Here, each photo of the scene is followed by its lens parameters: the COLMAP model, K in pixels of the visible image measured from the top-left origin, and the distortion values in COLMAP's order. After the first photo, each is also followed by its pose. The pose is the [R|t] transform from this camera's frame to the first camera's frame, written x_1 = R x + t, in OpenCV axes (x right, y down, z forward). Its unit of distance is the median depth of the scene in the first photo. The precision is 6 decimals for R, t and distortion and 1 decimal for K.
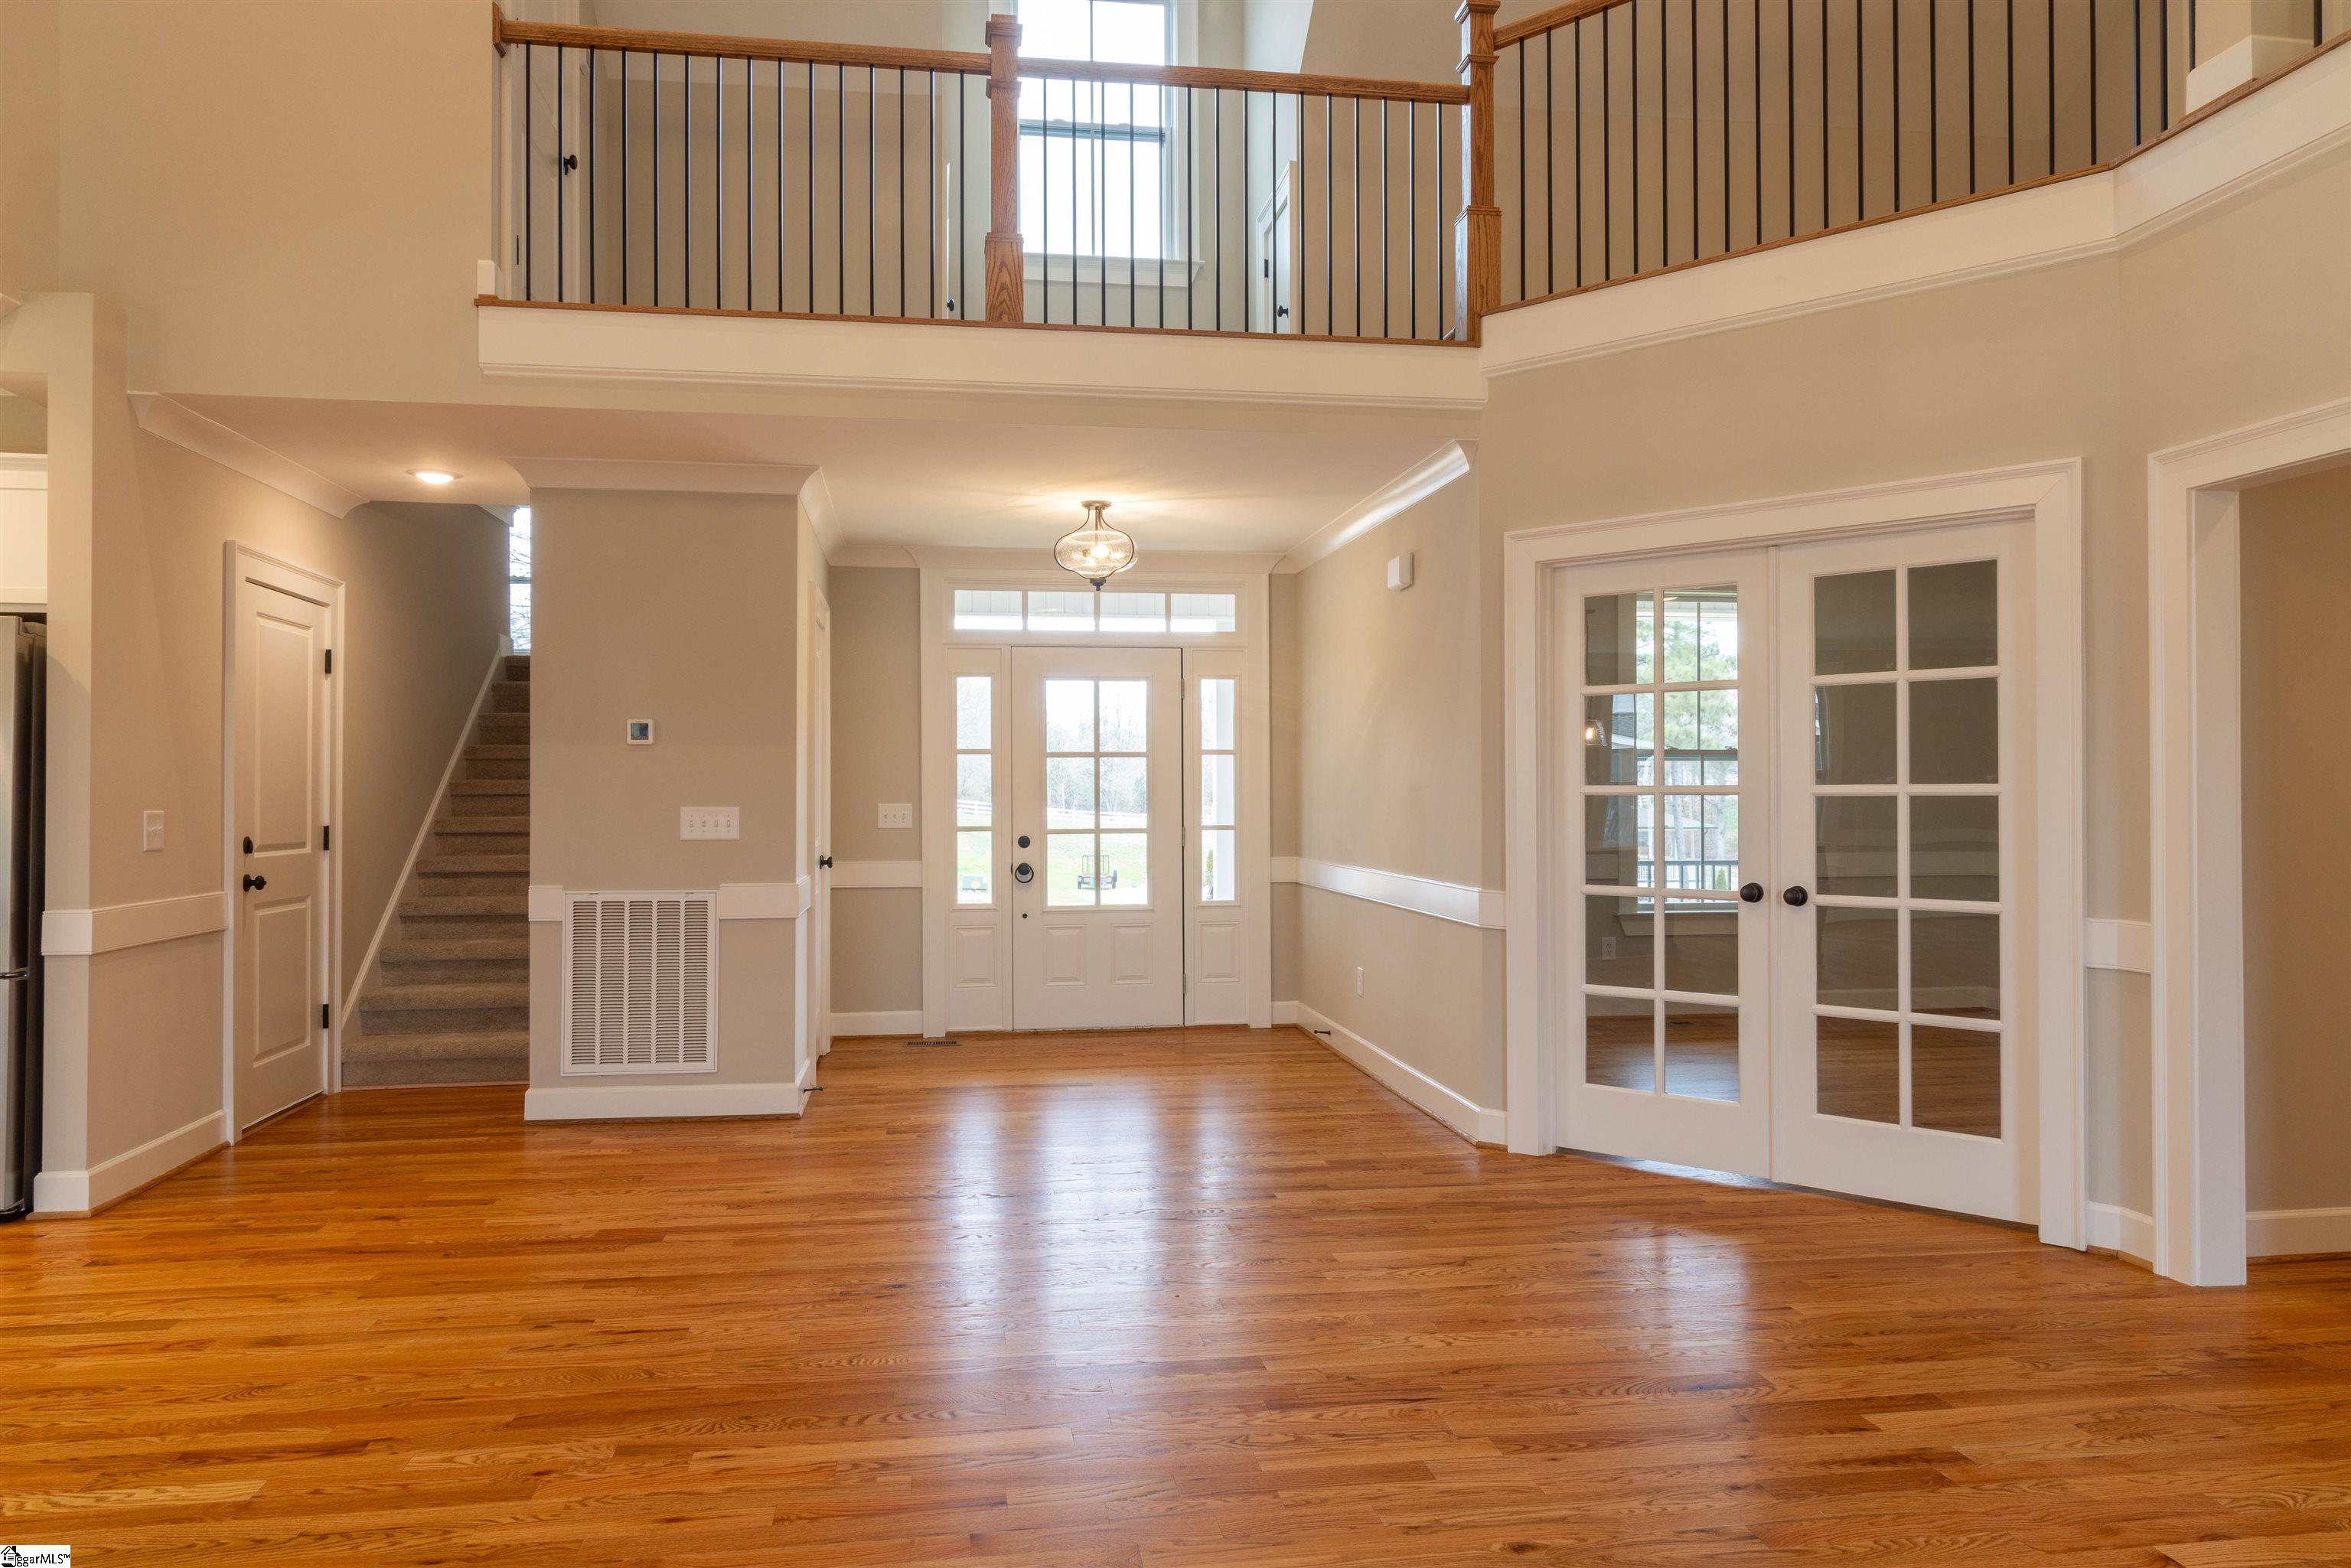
lens RADIAL K [[1578.5, 0, 1153.6], [0, 1578.5, 778.4], [0, 0, 1]] dist [-0.000270, 0.000342]
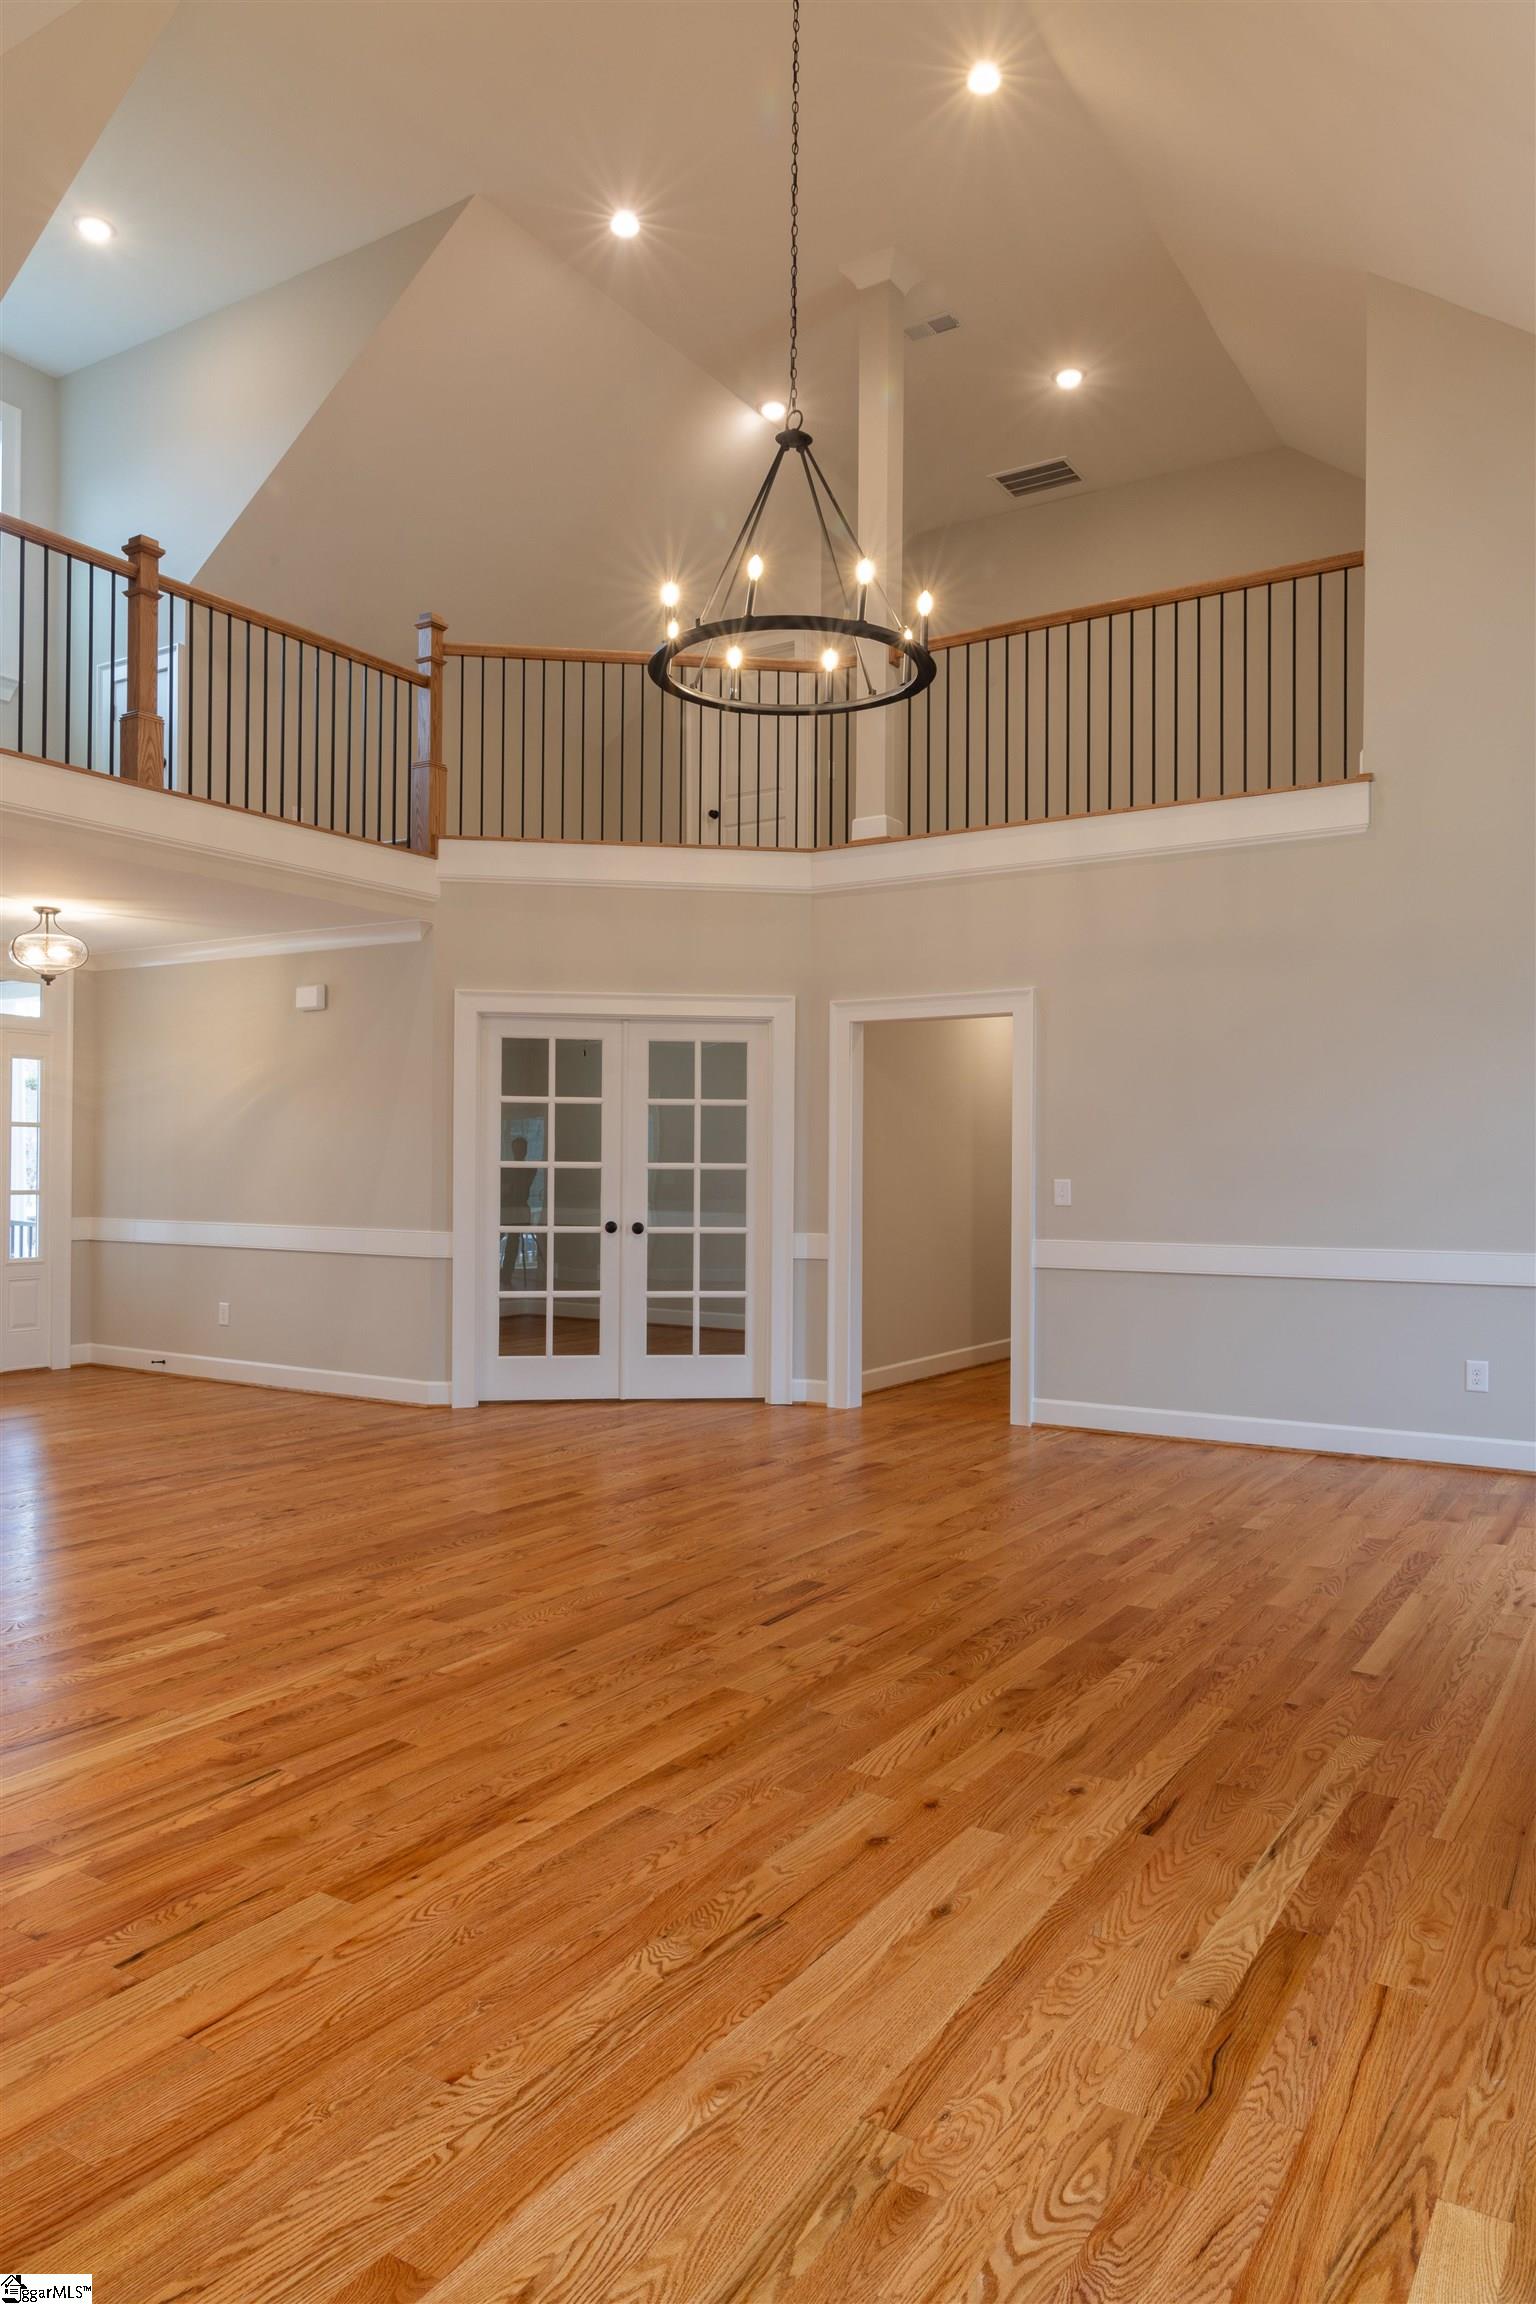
lens RADIAL K [[1547.0, 0, 768.0], [0, 1547.0, 1152.0], [0, 0, 1]] dist [-0.000270, 0.000342]
pose [[0.650212, 0.016306, 0.759578, -0.873570], [-0.017075, 0.999831, -0.006846, 0.001896], [-0.759561, -0.008519, 0.650381, -0.212757]]
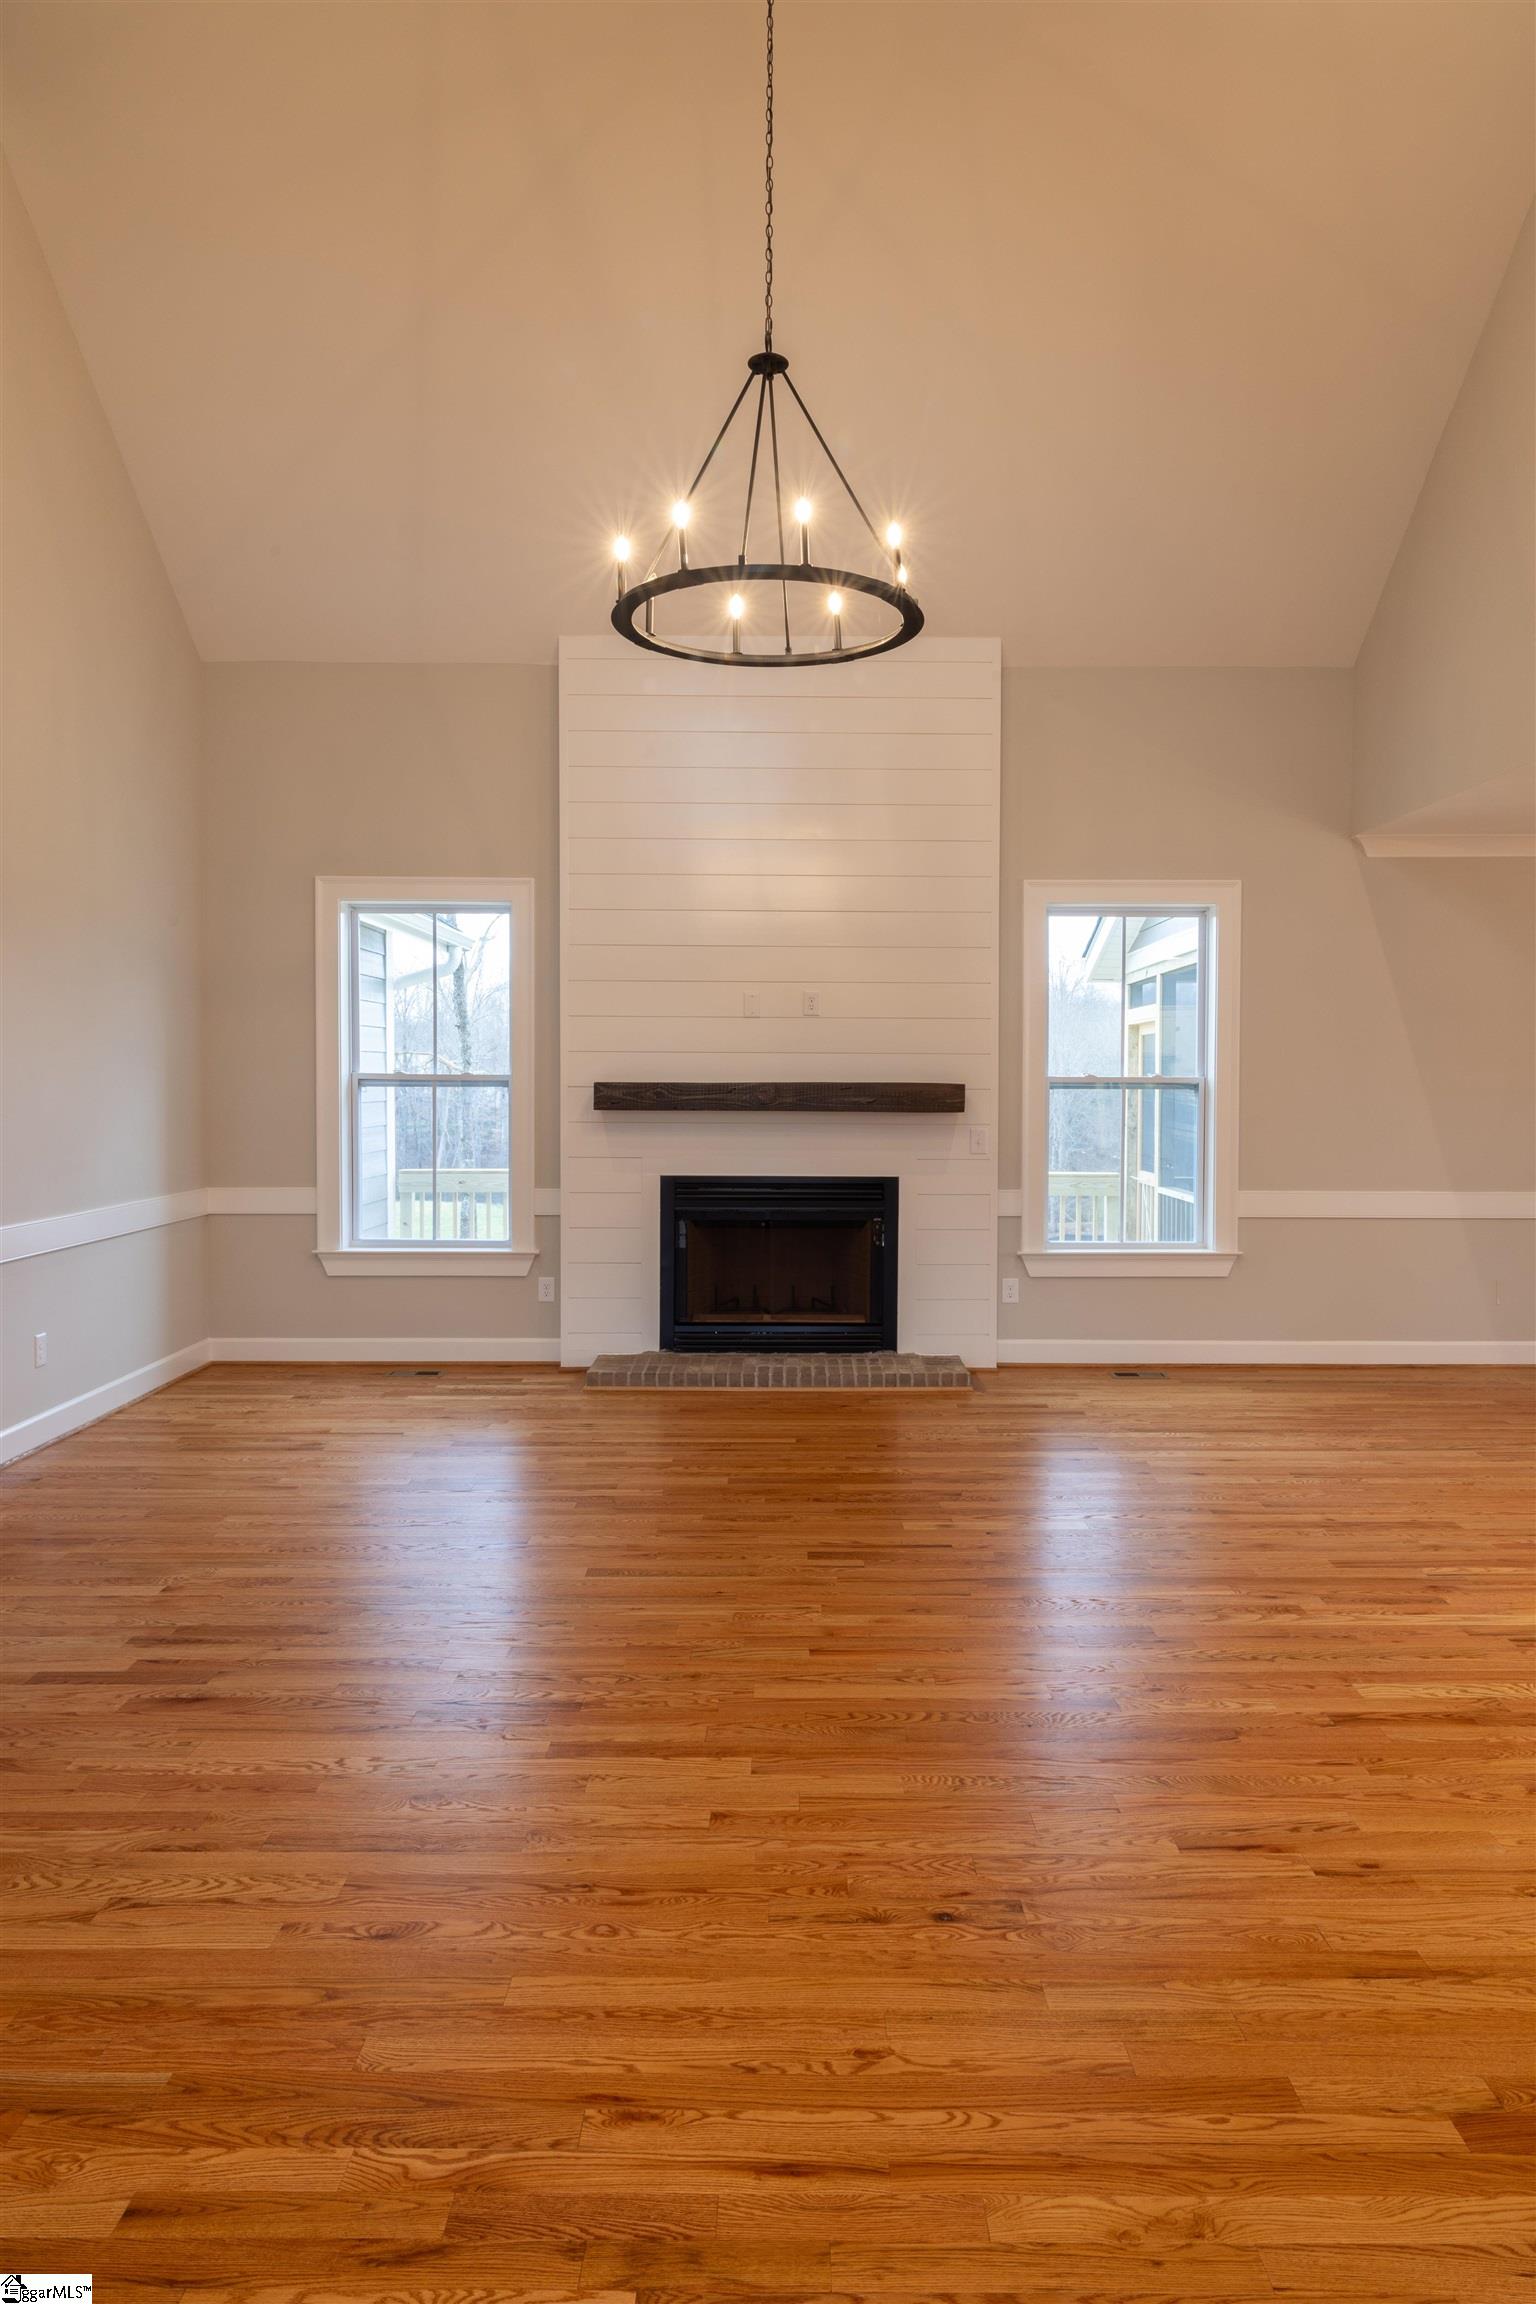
lens RADIAL K [[1547.0, 0, 768.0], [0, 1547.0, 1152.0], [0, 0, 1]] dist [-0.000270, 0.000342]
pose [[-0.989123, -0.007309, 0.146906, -0.168875], [-0.002757, 0.999510, 0.031168, -0.033820], [-0.147062, 0.030424, -0.988659, 1.550221]]
